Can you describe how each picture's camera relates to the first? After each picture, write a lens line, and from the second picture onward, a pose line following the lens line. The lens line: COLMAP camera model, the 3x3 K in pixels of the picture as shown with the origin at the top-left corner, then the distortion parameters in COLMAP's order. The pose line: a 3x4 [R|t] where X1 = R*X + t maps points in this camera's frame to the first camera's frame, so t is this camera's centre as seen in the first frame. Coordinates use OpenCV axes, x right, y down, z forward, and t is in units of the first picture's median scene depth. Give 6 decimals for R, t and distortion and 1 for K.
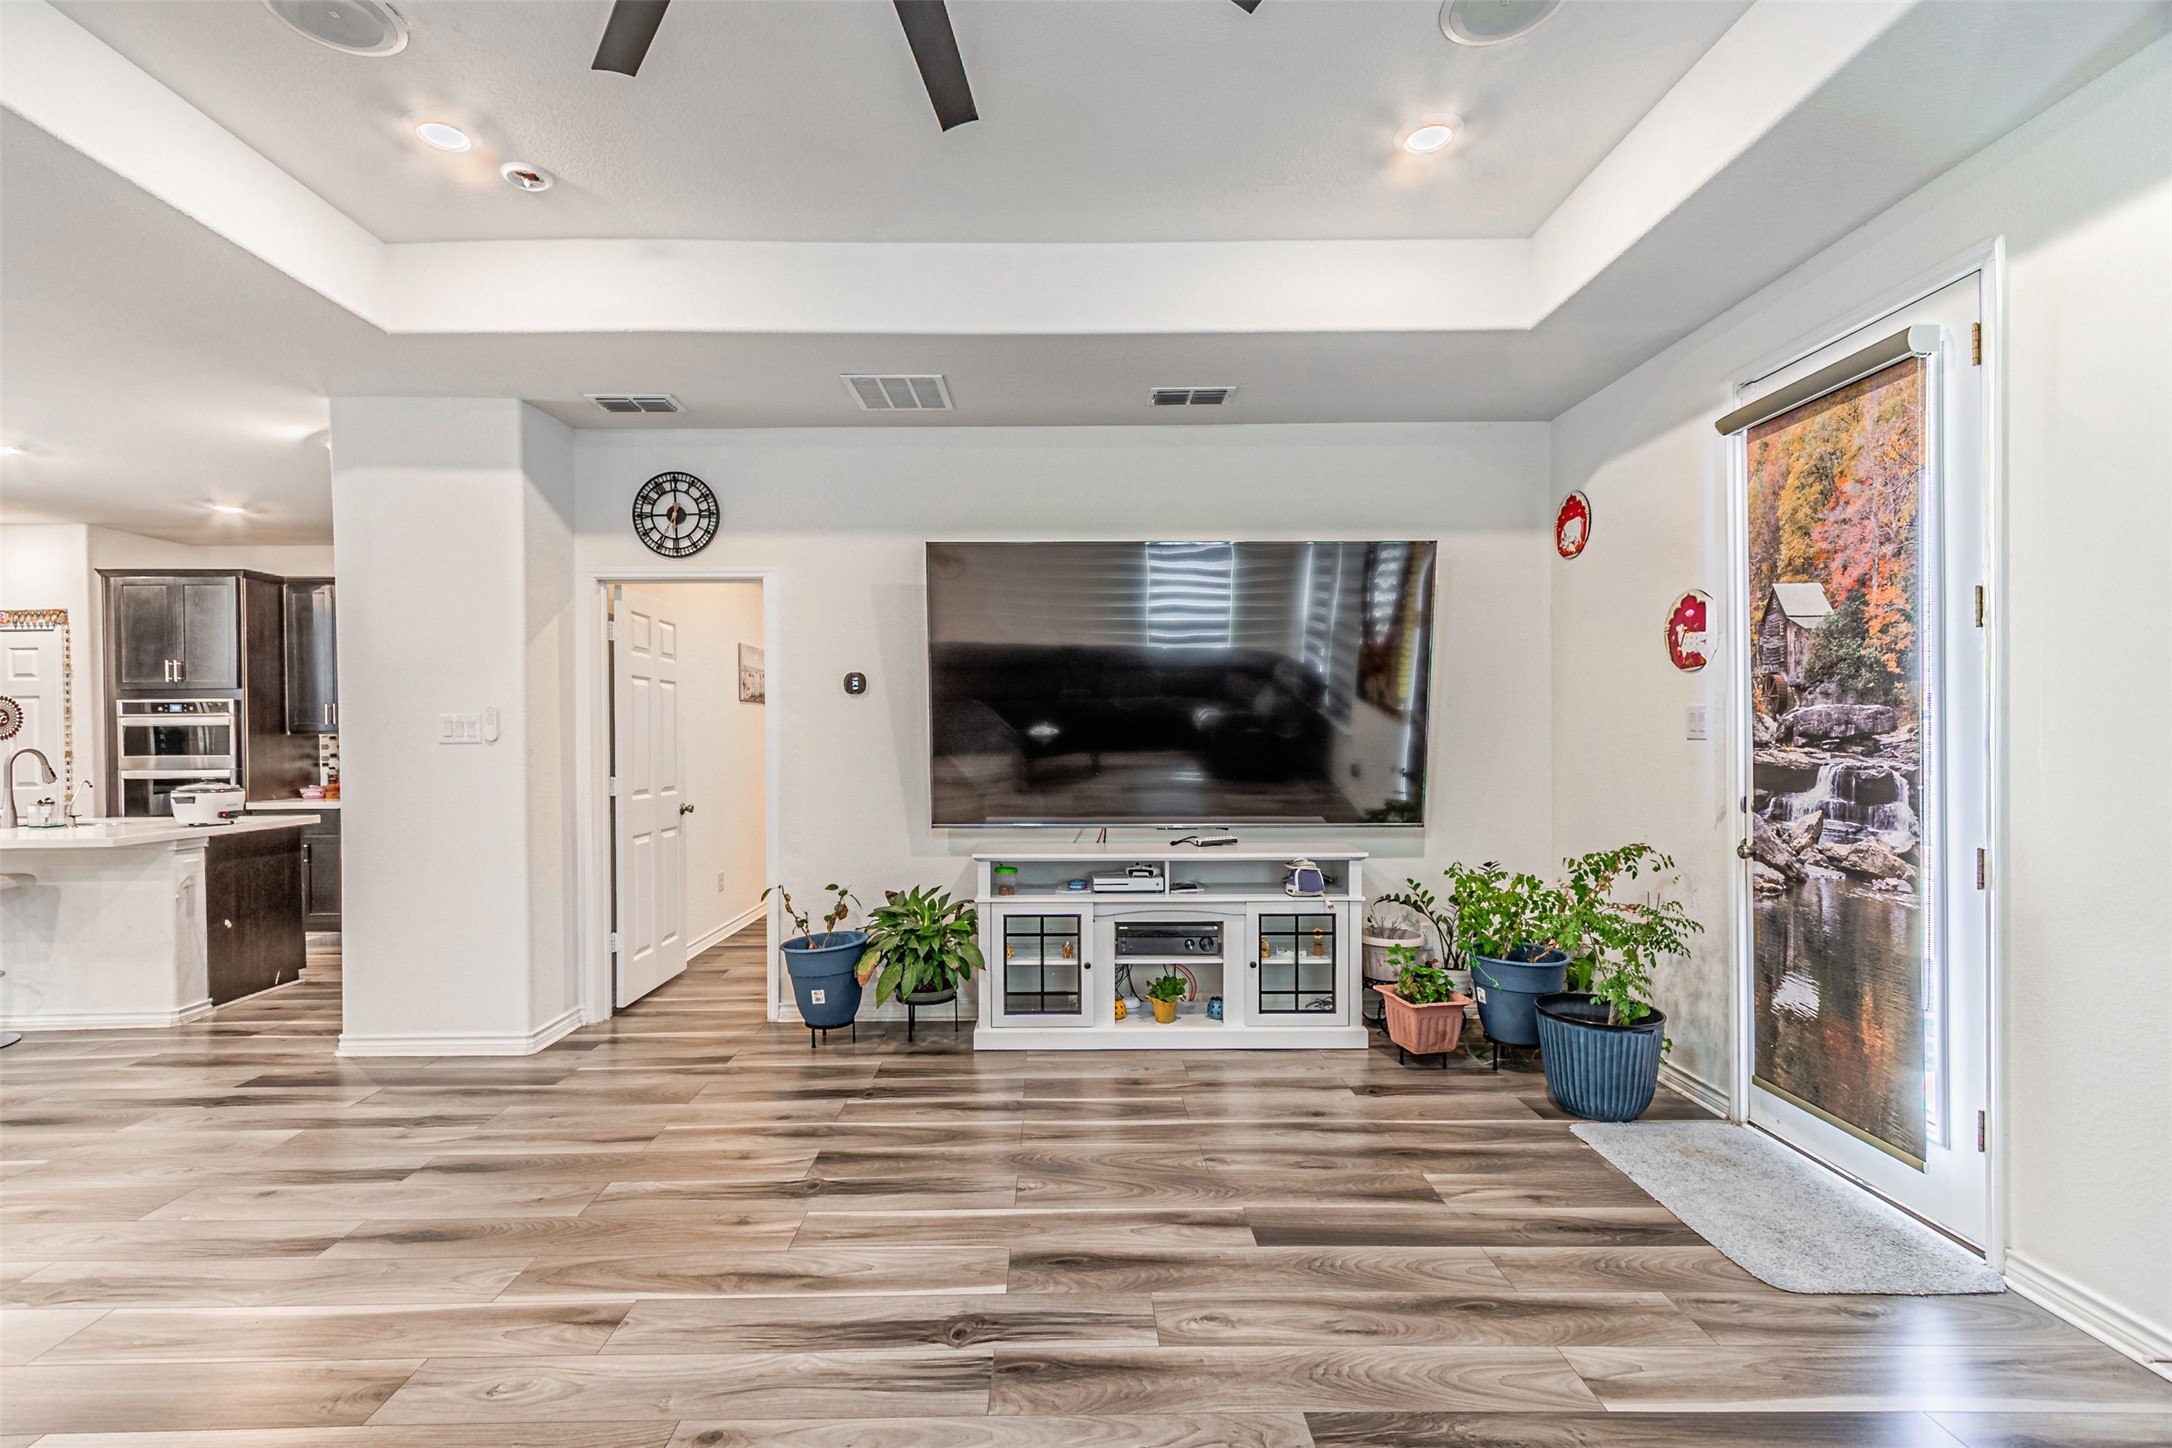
lens RADIAL K [[953.3, 0, 1087.9], [0, 953.3, 739.8], [0, 0, 1]] dist [0.009004, -0.003703]
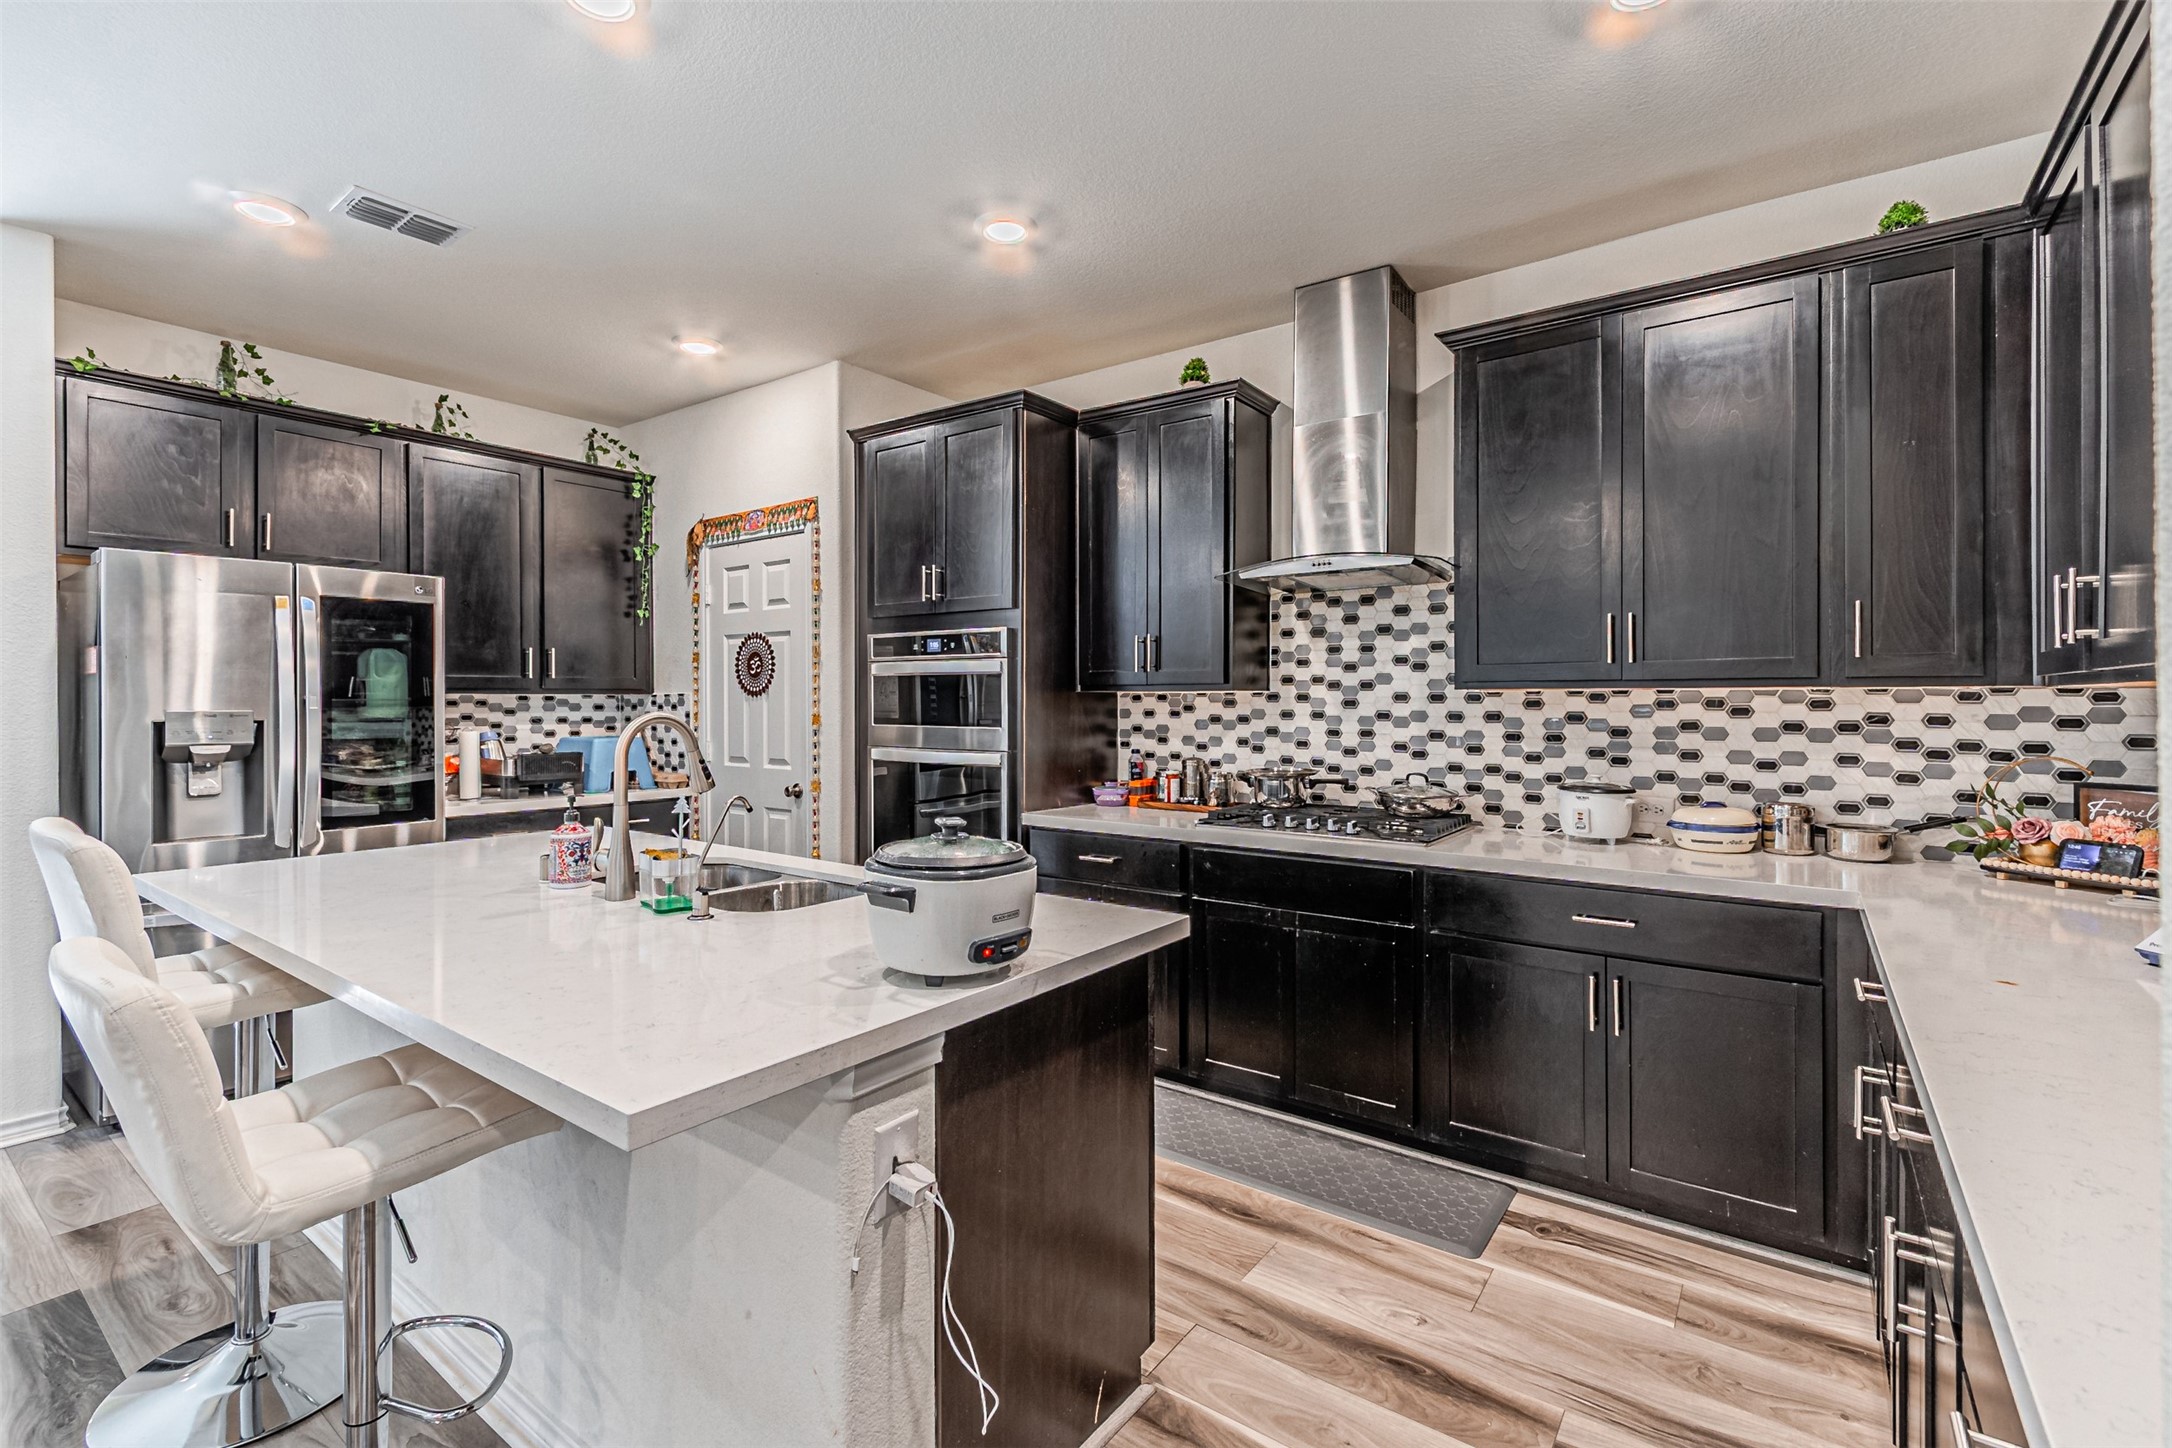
lens RADIAL K [[953.3, 0, 1090.6], [0, 953.3, 702.3], [0, 0, 1]] dist [0.009004, -0.003703]
pose [[0.804745, 0.012278, -0.593494, -0.526957], [-0.013763, 0.999903, 0.002025, -0.000352], [0.593462, 0.006538, 0.804836, 0.586867]]
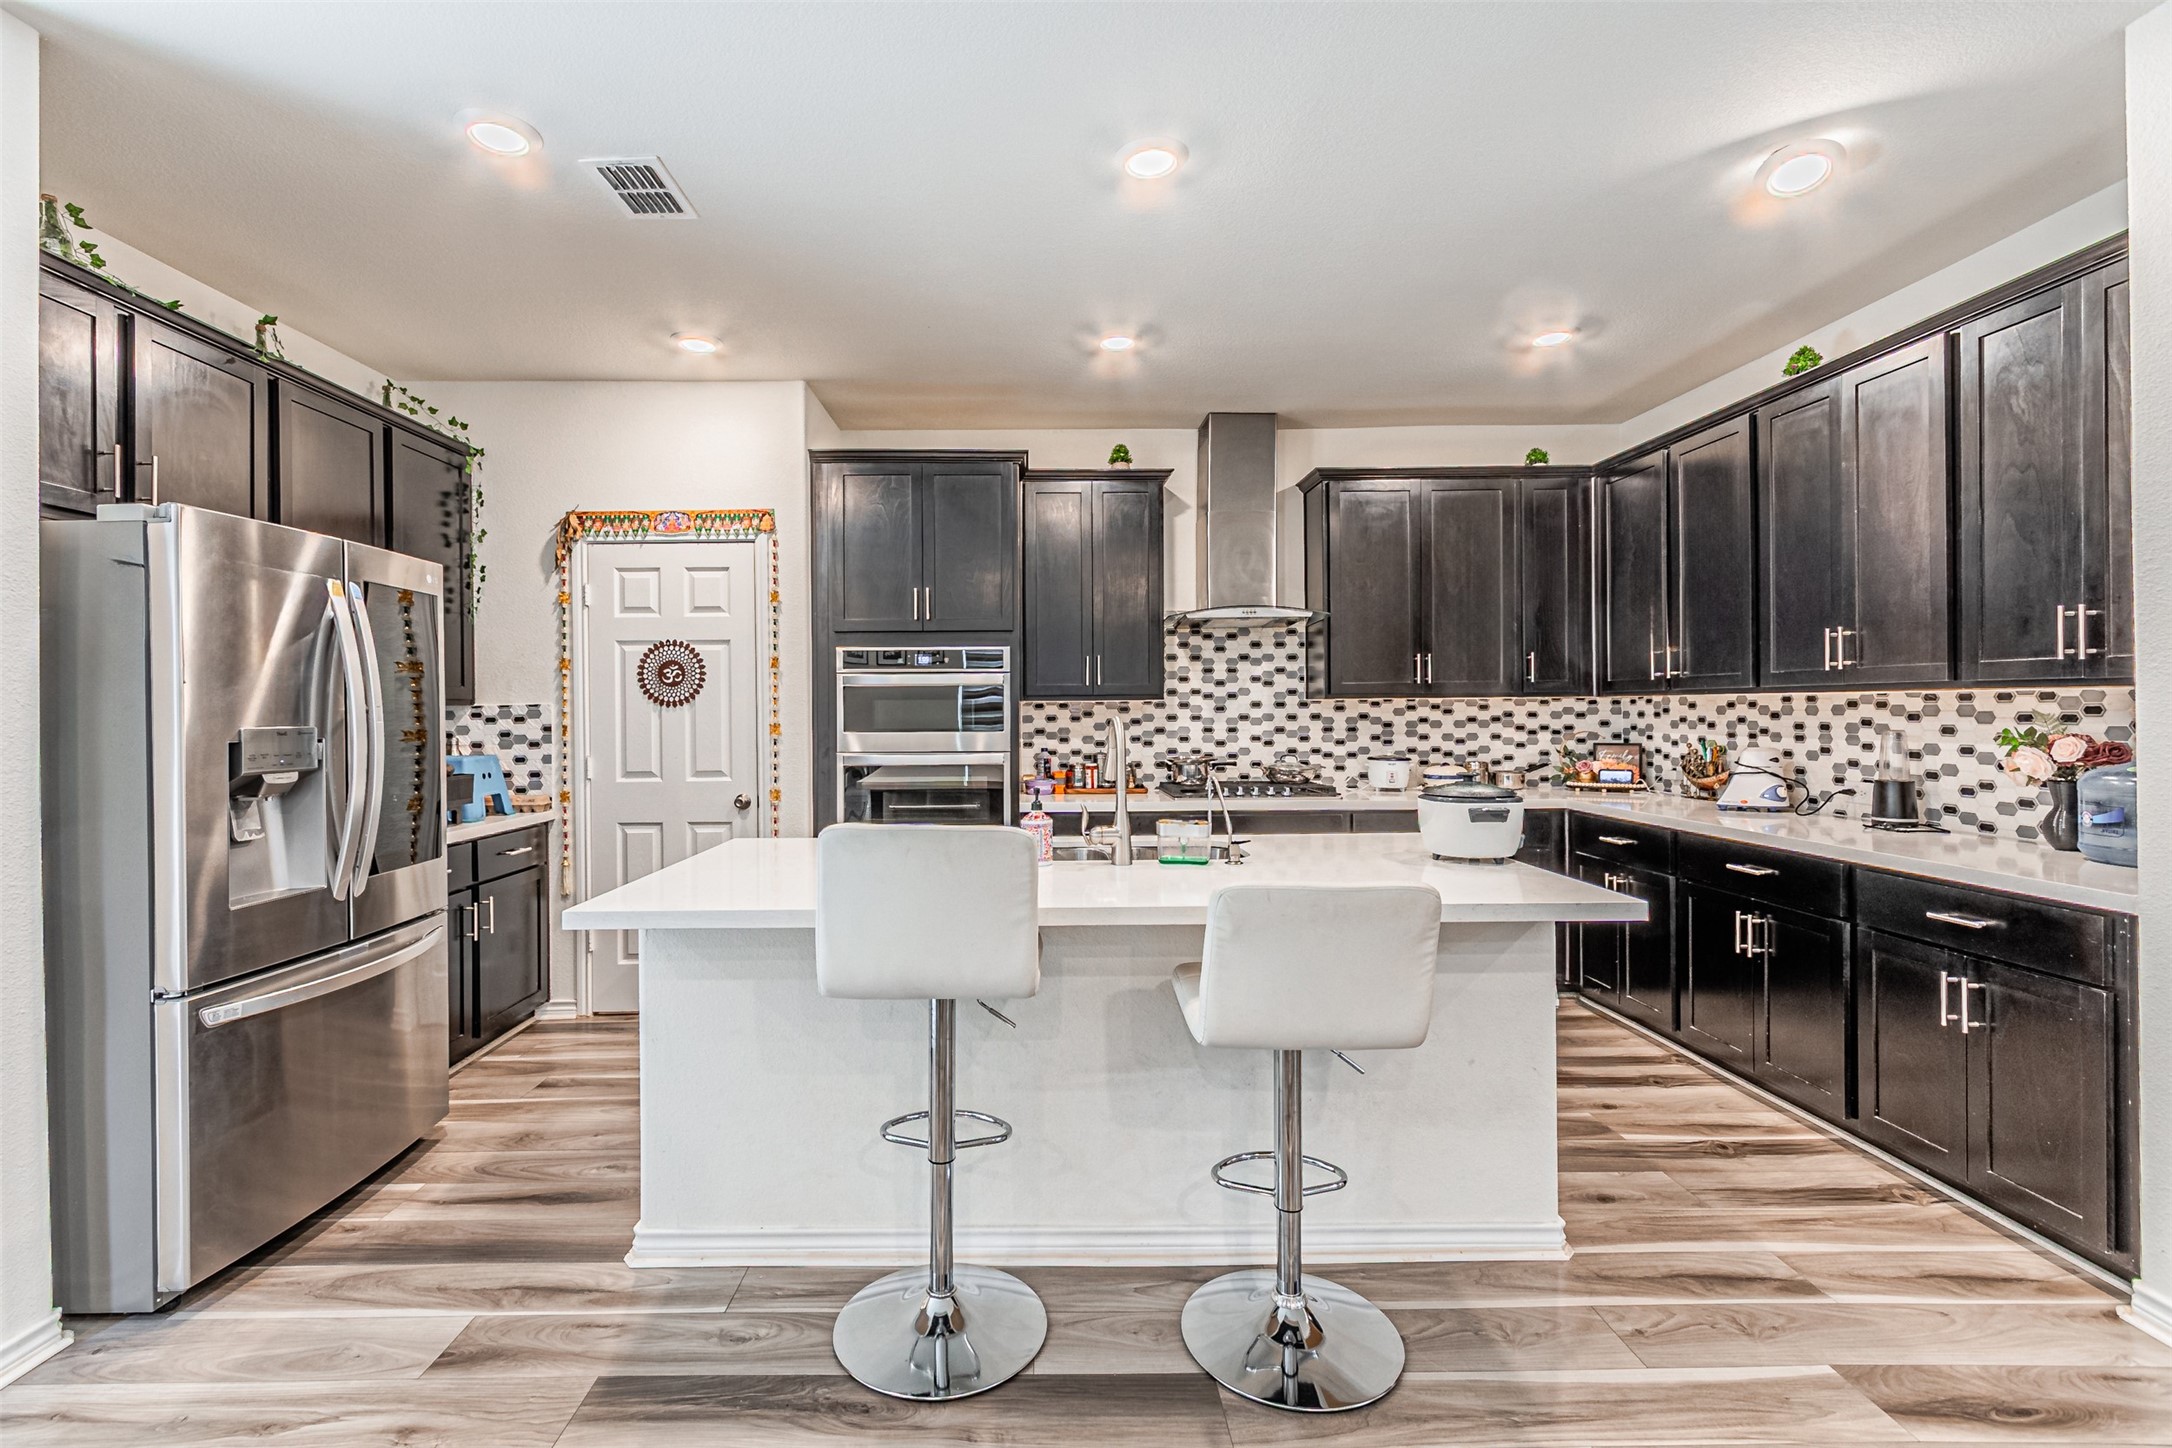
lens RADIAL K [[953.3, 0, 1013.4], [0, 953.3, 711.8], [0, 0, 1]] dist [0.009004, -0.003703]
pose [[0.999969, 0.003017, -0.007256, -0.892618], [-0.003061, 0.999977, -0.006015, 0.006755], [0.007237, 0.006037, 0.999956, 0.342730]]
